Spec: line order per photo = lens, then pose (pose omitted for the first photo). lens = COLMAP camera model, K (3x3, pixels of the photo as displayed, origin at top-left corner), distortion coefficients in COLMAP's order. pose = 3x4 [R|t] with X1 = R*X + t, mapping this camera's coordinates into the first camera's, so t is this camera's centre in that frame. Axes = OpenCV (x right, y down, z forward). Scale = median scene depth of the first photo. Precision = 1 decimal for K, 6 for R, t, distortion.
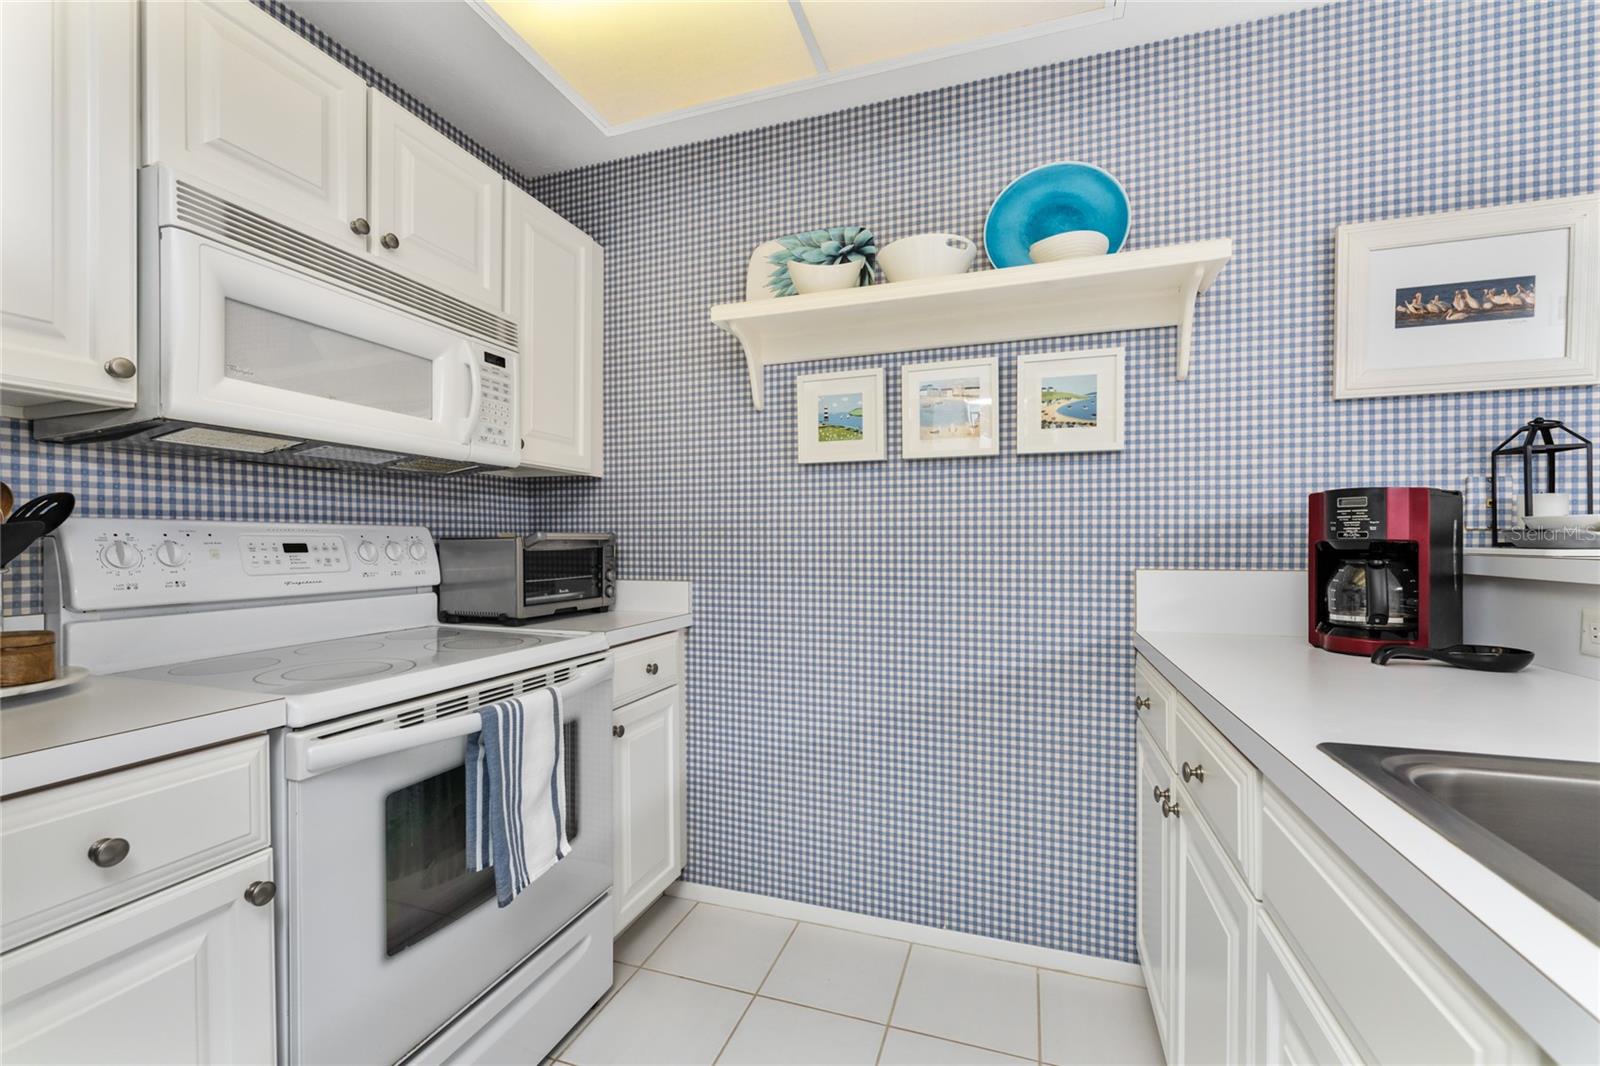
lens RADIAL K [[647.8, 0, 793.4], [0, 647.8, 542.3], [0, 0, 1]] dist [-0.005302, 0.000637]
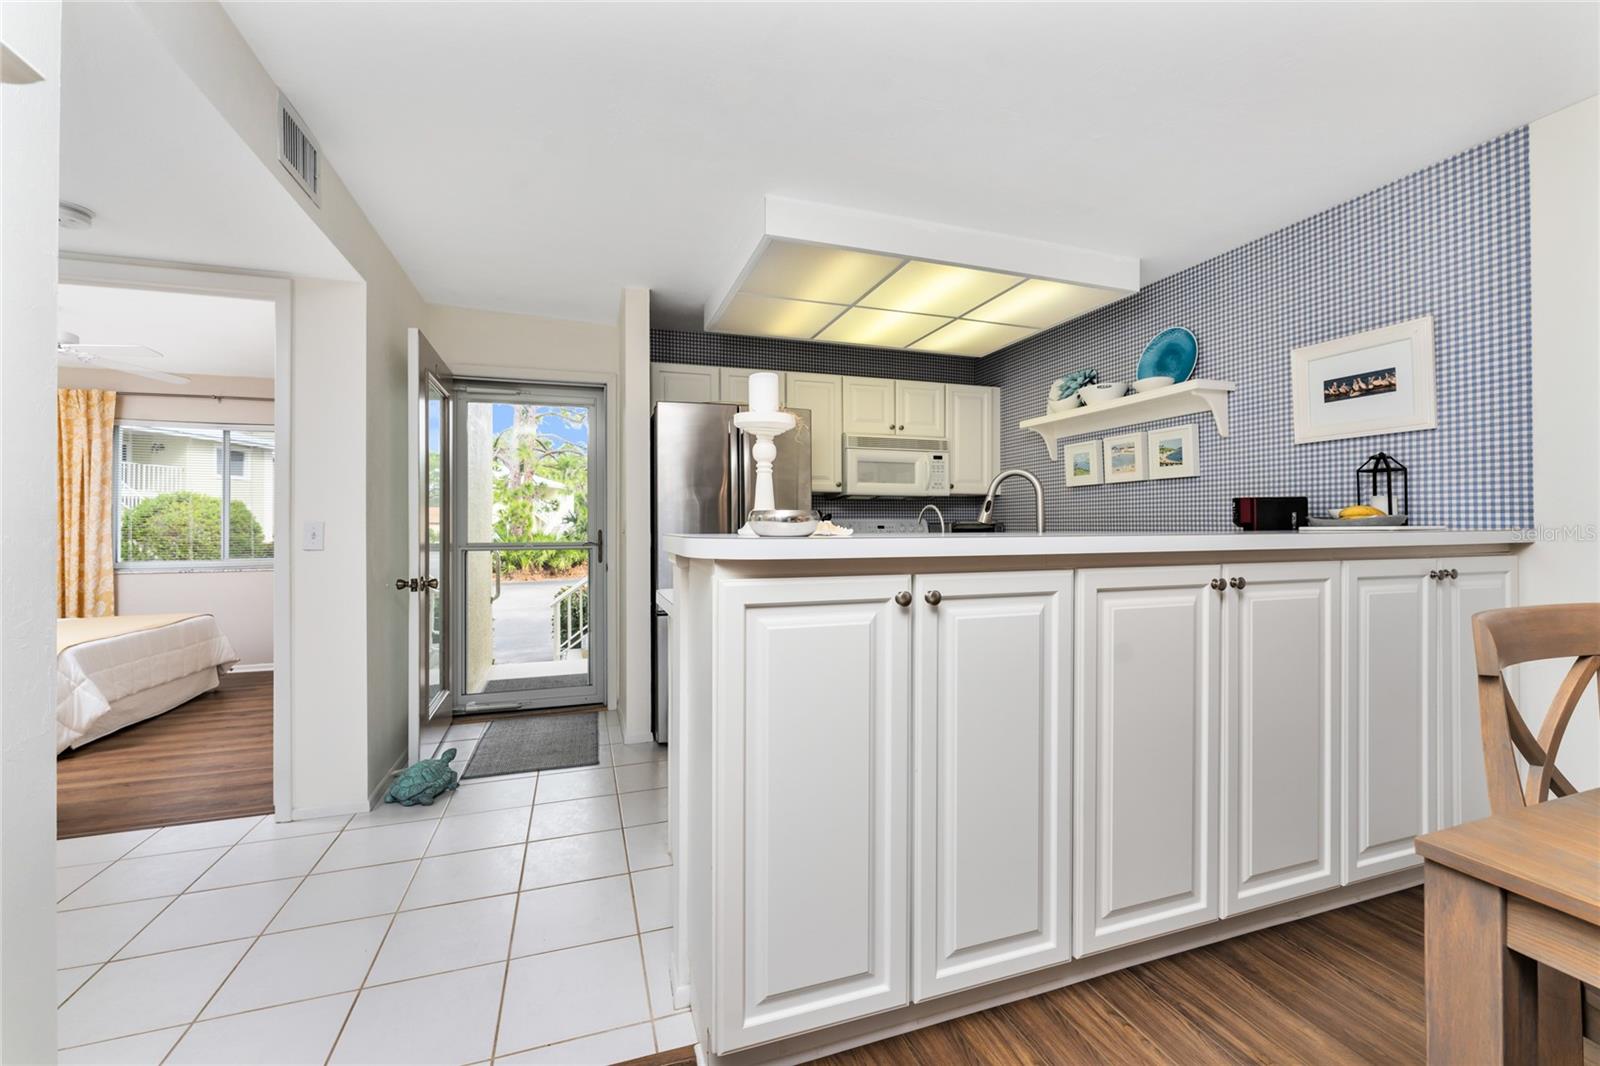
lens RADIAL K [[647.8, 0, 796.0], [0, 647.8, 519.4], [0, 0, 1]] dist [-0.005302, 0.000637]
pose [[0.611624, -0.010643, -0.791077, 1.427253], [0.000441, 0.999914, -0.013112, 0.011402], [0.791149, 0.007671, 0.611576, -1.218156]]
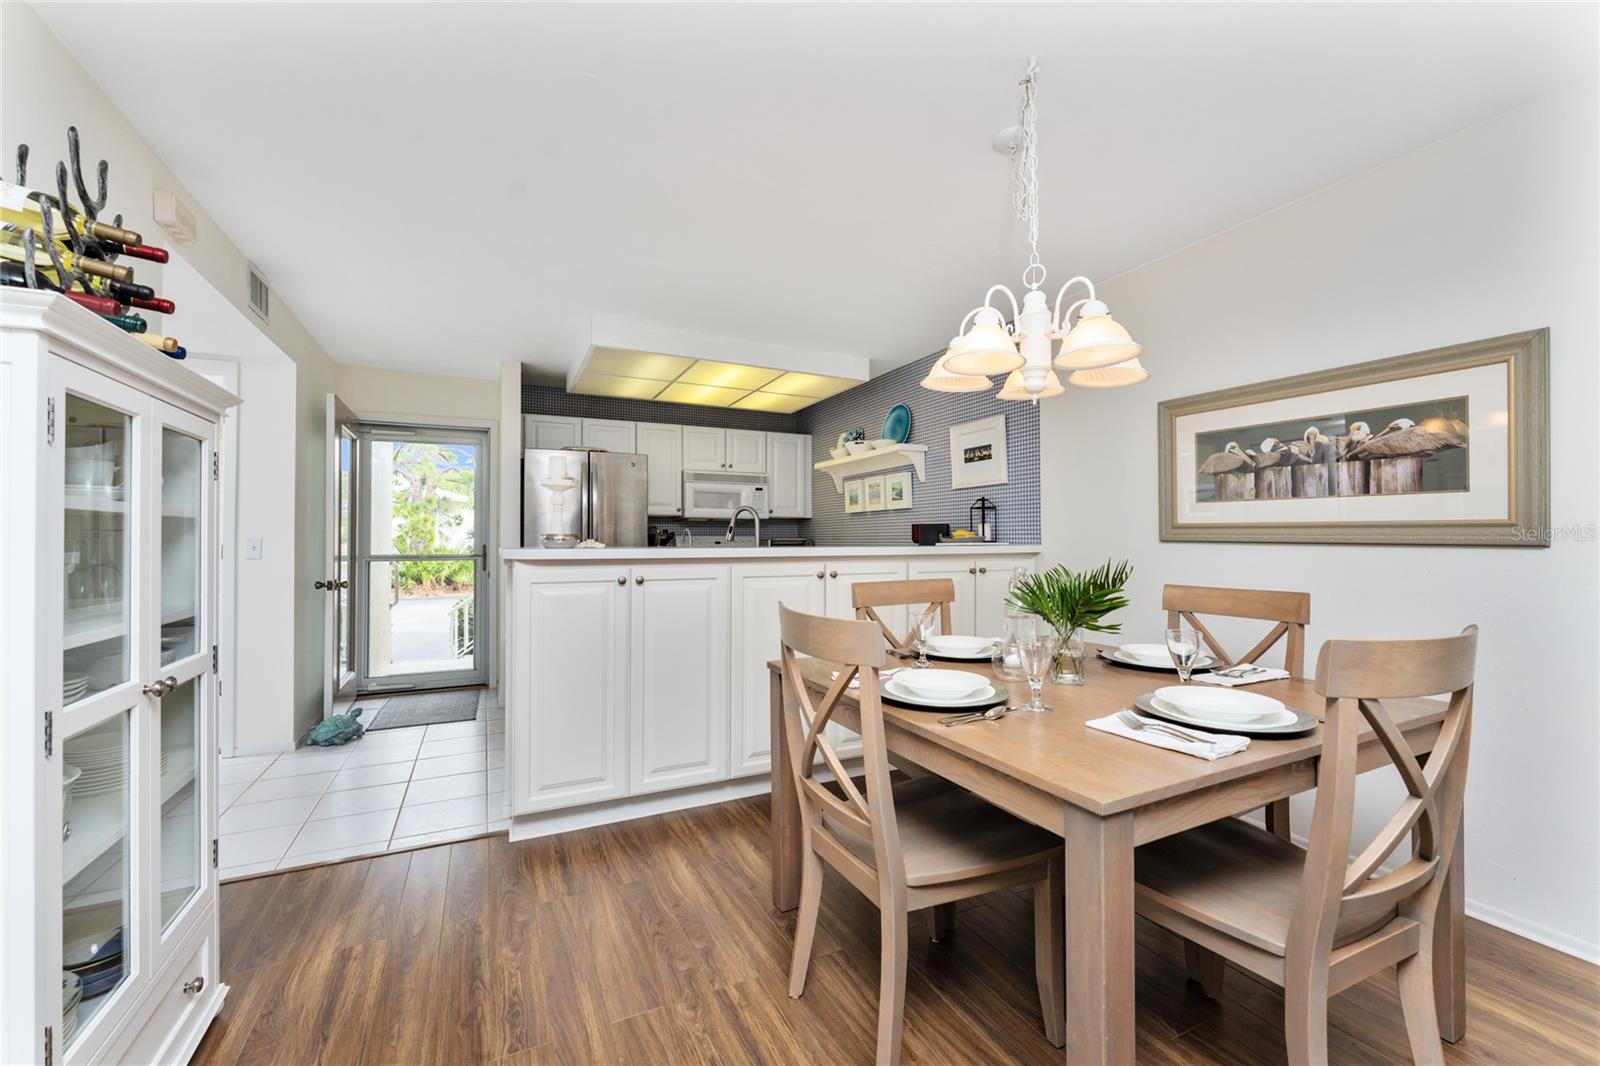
lens RADIAL K [[647.8, 0, 794.5], [0, 647.8, 528.3], [0, 0, 1]] dist [-0.005302, 0.000637]
pose [[0.701264, -0.015309, -0.712737, 2.359260], [-0.001532, 0.999735, -0.022981, 0.010029], [0.712900, 0.017208, 0.701055, -1.431529]]
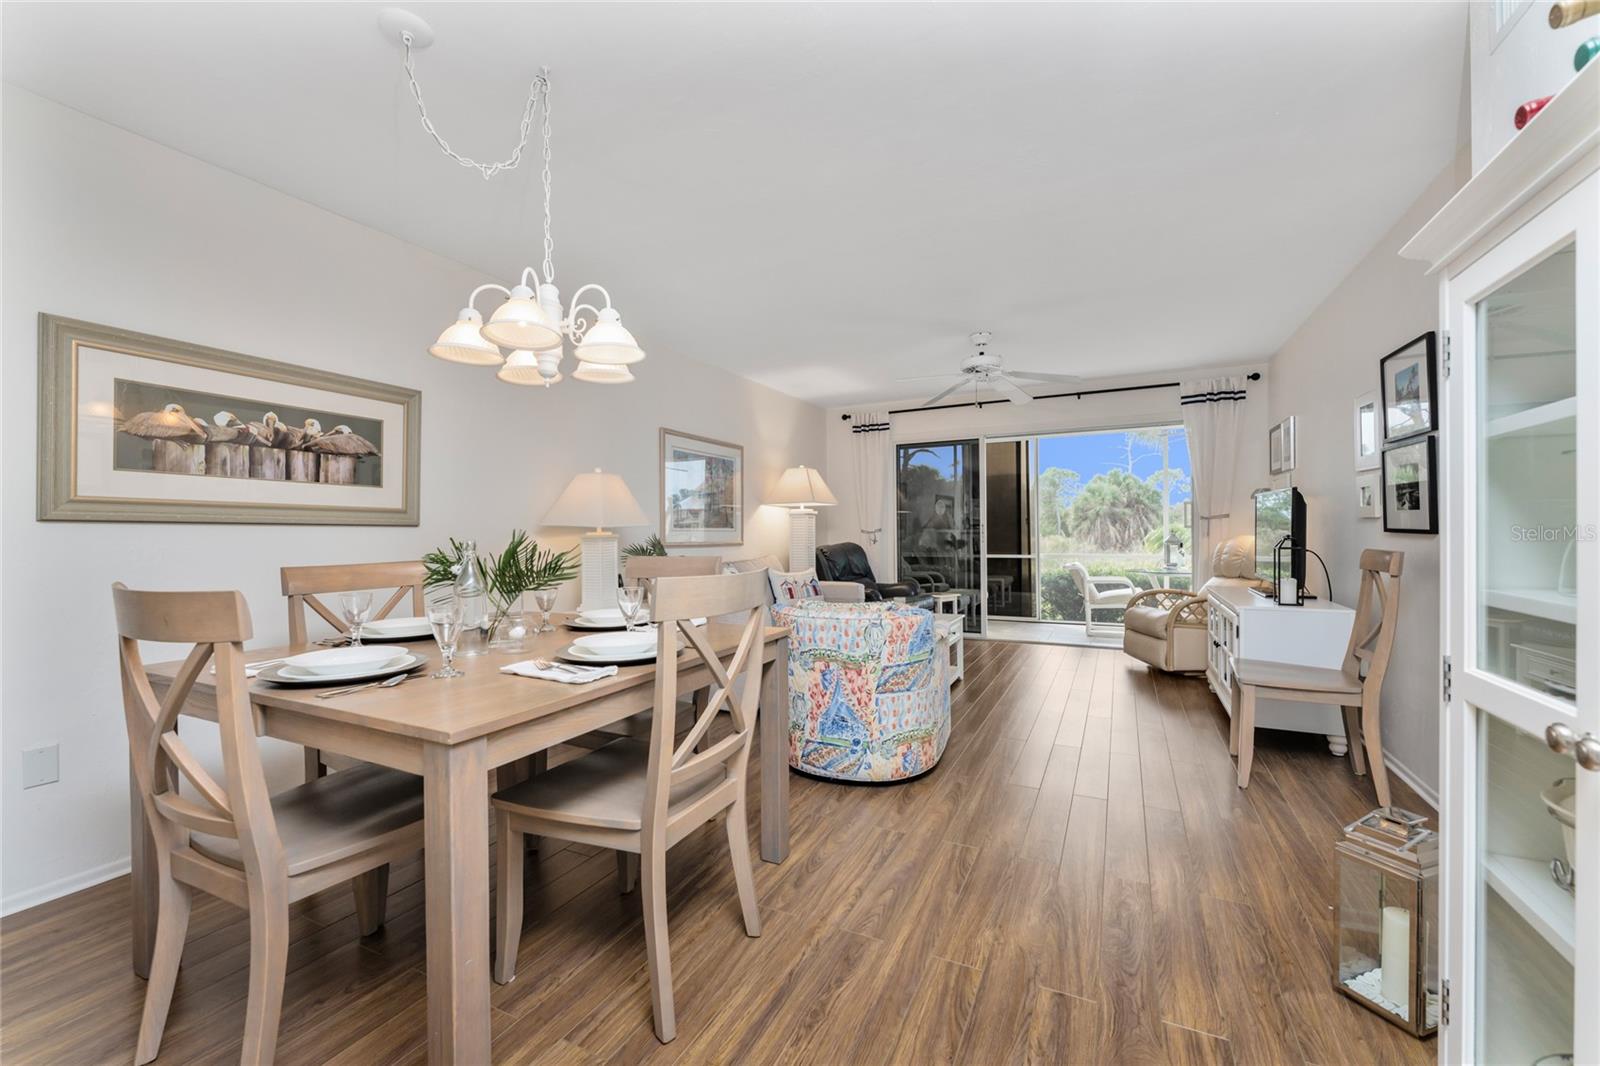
lens RADIAL K [[647.8, 0, 800.9], [0, 647.8, 537.8], [0, 0, 1]] dist [-0.005302, 0.000637]
pose [[0.122723, -0.012701, 0.992360, 0.649969], [0.016631, 0.999804, 0.010739, 0.049190], [-0.992302, 0.015186, 0.122910, -0.967279]]
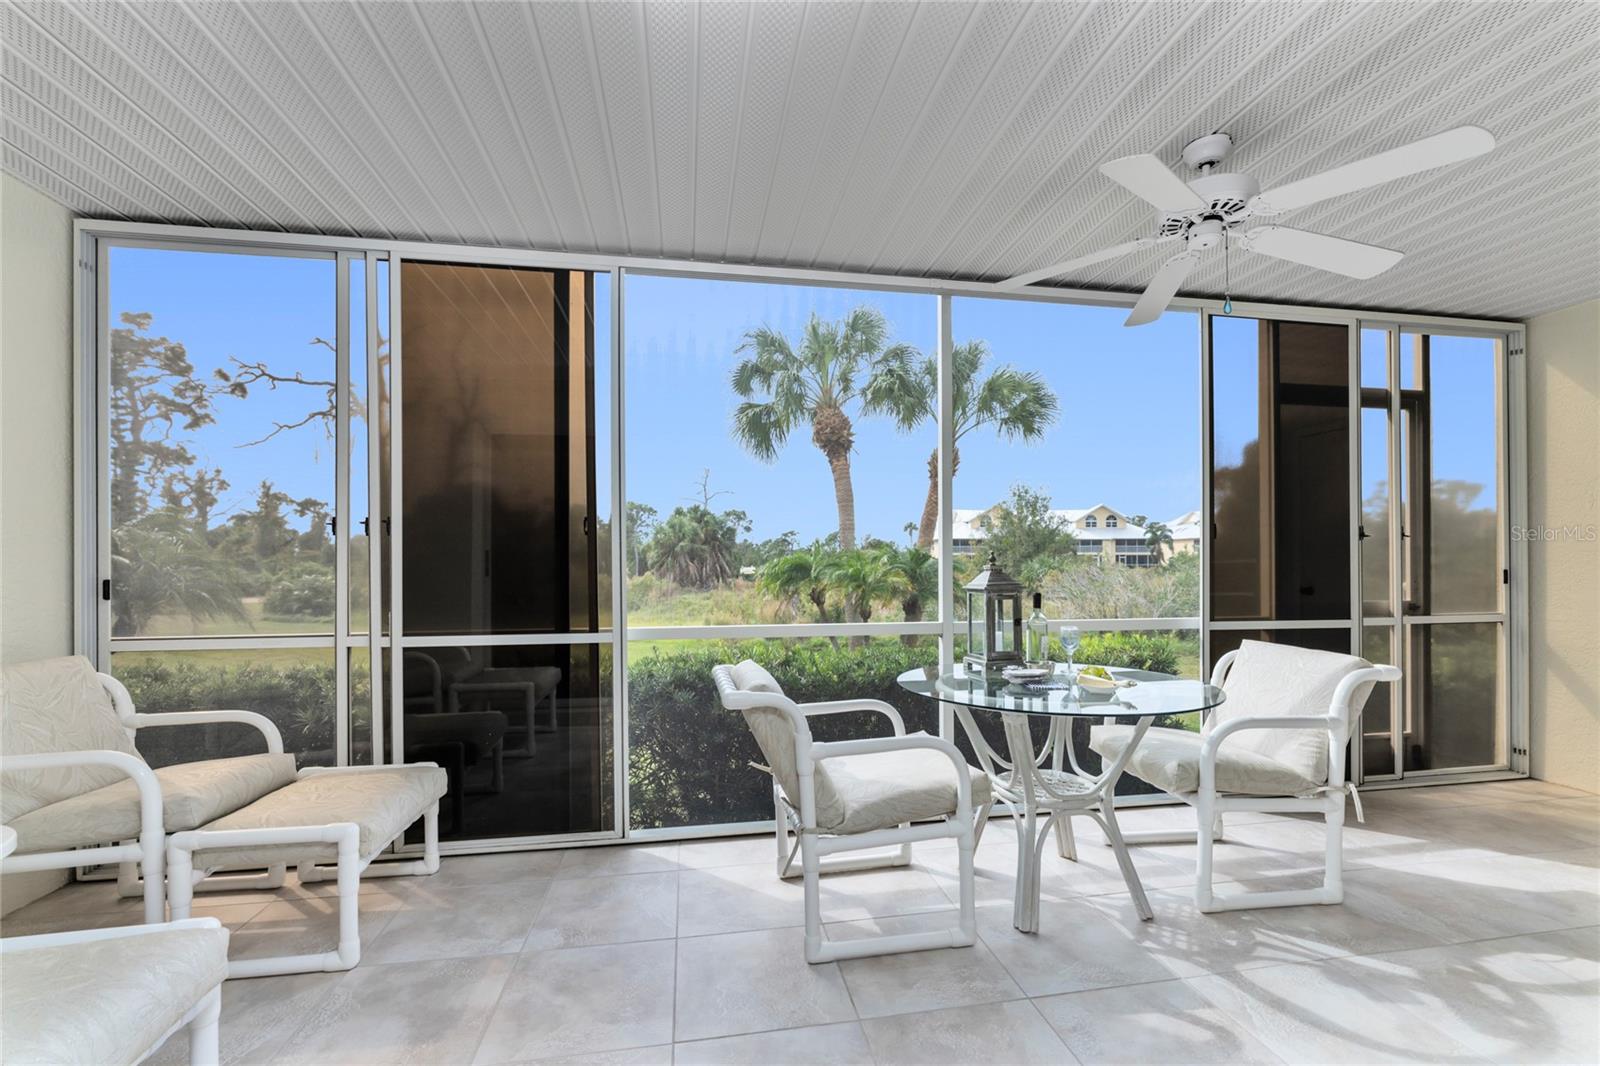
lens RADIAL K [[647.8, 0, 781.4], [0, 647.8, 566.4], [0, 0, 1]] dist [-0.005302, 0.000637]
pose [[-0.461446, -0.002286, 0.887166, 4.688809], [0.005731, 0.999968, 0.005558, 0.102598], [-0.887150, 0.007649, -0.461418, -1.888029]]
